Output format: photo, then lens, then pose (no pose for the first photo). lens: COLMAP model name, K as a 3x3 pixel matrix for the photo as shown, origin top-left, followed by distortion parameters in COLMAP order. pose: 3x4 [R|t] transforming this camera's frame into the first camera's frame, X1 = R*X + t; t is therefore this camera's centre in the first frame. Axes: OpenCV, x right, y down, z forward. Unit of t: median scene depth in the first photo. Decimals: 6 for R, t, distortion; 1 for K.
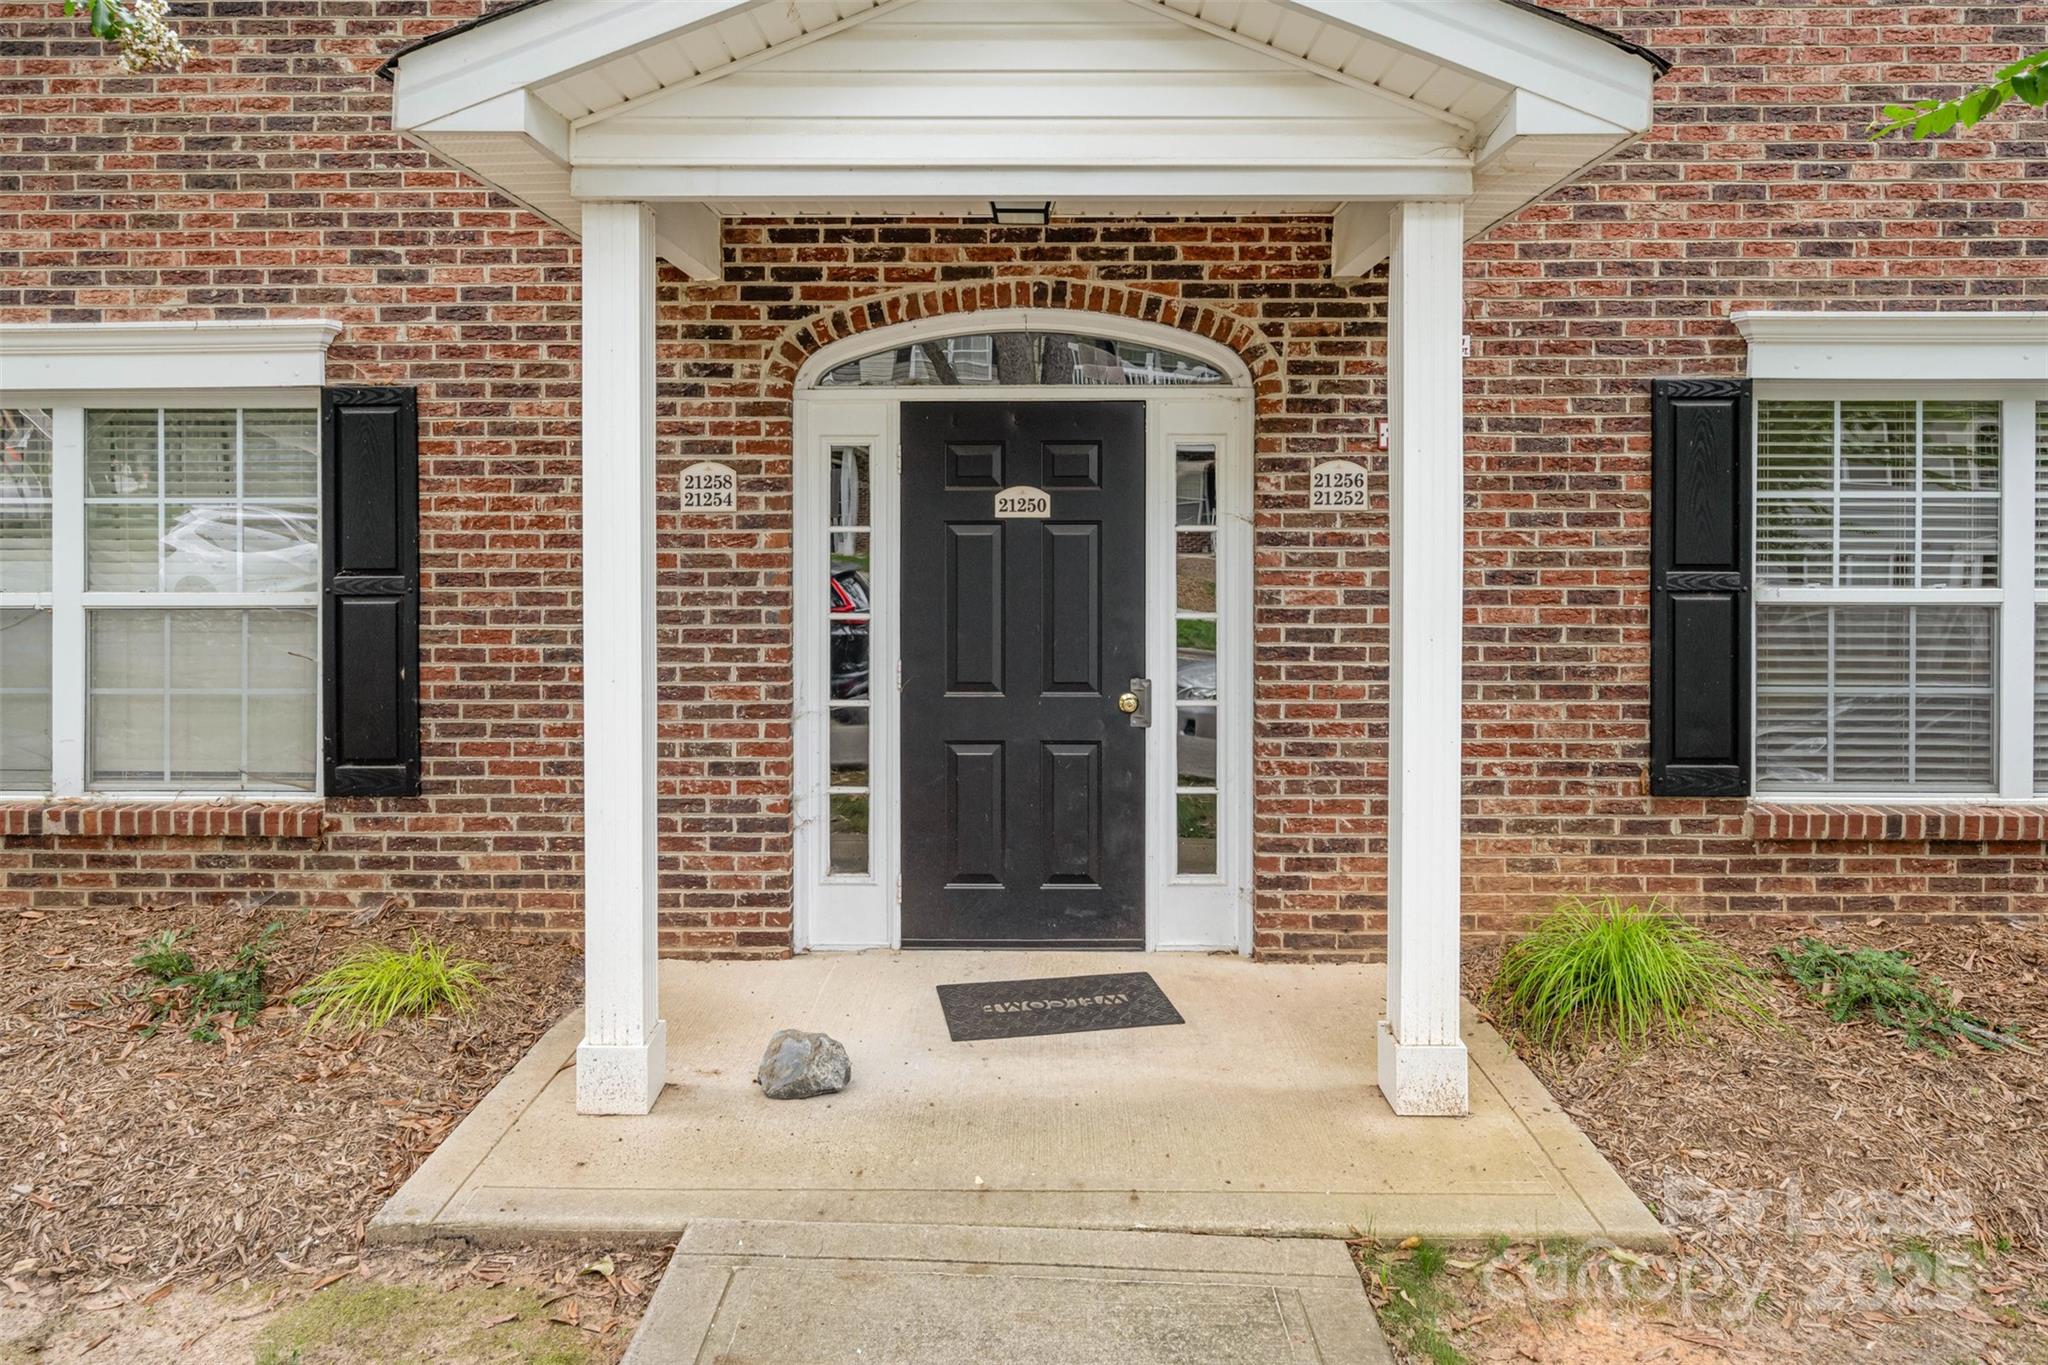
lens RADIAL K [[1262.4, 0, 1082.6], [0, 1262.4, 540.8], [0, 0, 1]] dist [0.002196, 0.000327]
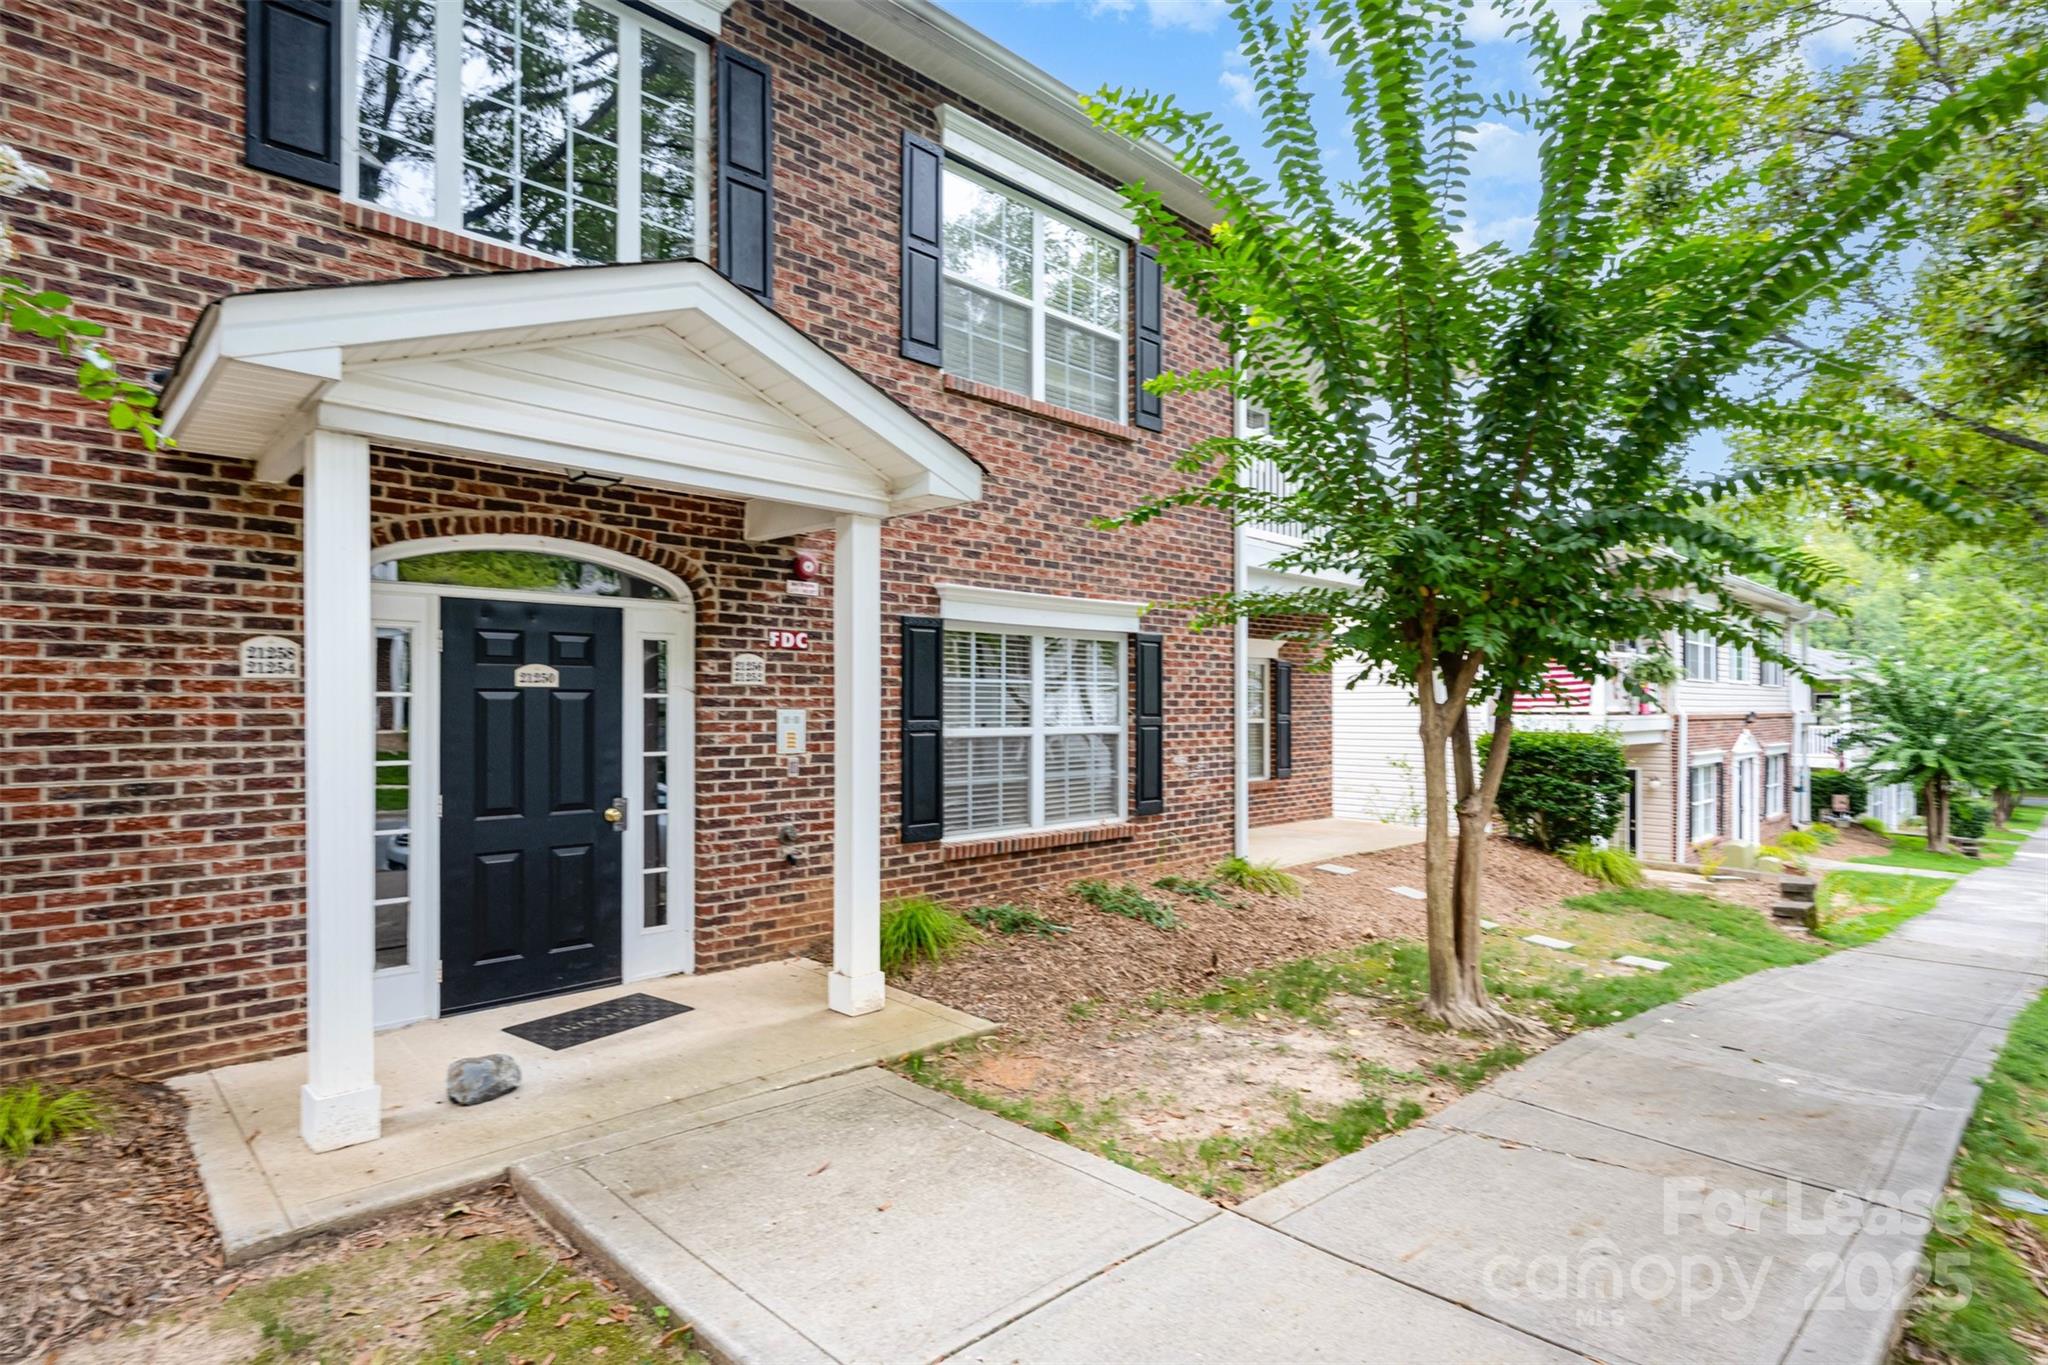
lens RADIAL K [[1050.6, 0, 1012.9], [0, 1050.6, 691.6], [0, 0, 1]] dist [0.007429, 0.000193]
pose [[0.709641, 0.009831, 0.704495, -0.500076], [-0.002467, 0.999931, -0.011468, -0.000854], [-0.704559, 0.006400, 0.709616, -0.189277]]
